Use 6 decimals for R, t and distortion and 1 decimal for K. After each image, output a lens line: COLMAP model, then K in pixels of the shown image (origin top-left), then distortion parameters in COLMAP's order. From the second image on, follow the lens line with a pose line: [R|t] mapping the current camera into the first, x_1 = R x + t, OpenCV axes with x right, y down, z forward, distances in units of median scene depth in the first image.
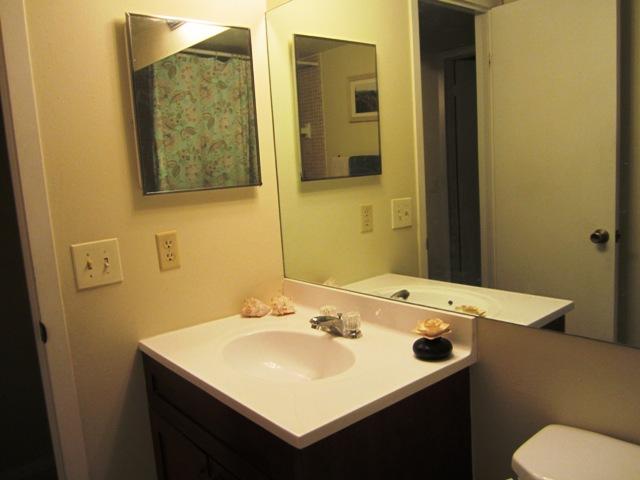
lens RADIAL K [[509.6, 0, 320.0], [0, 509.6, 240.0], [0, 0, 1]] dist [-0.041648, -0.004318]
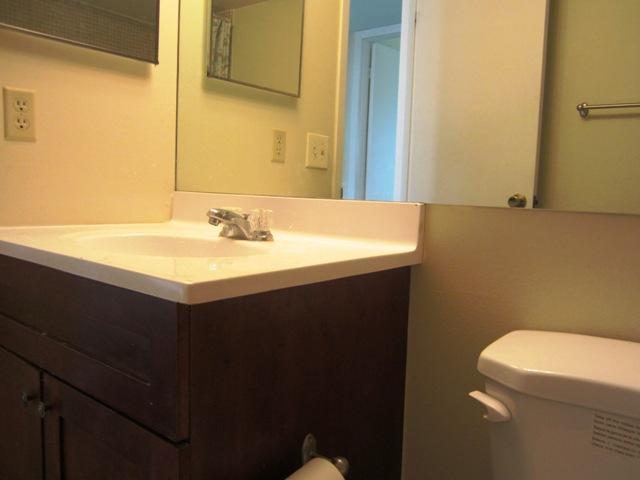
lens RADIAL K [[509.6, 0, 320.0], [0, 509.6, 240.0], [0, 0, 1]] dist [-0.041648, -0.004318]
pose [[0.972965, 0.087592, 0.213697, -0.011837], [-0.077371, 0.995442, -0.055753, 0.178677], [-0.217607, 0.037711, 0.975308, 0.173047]]
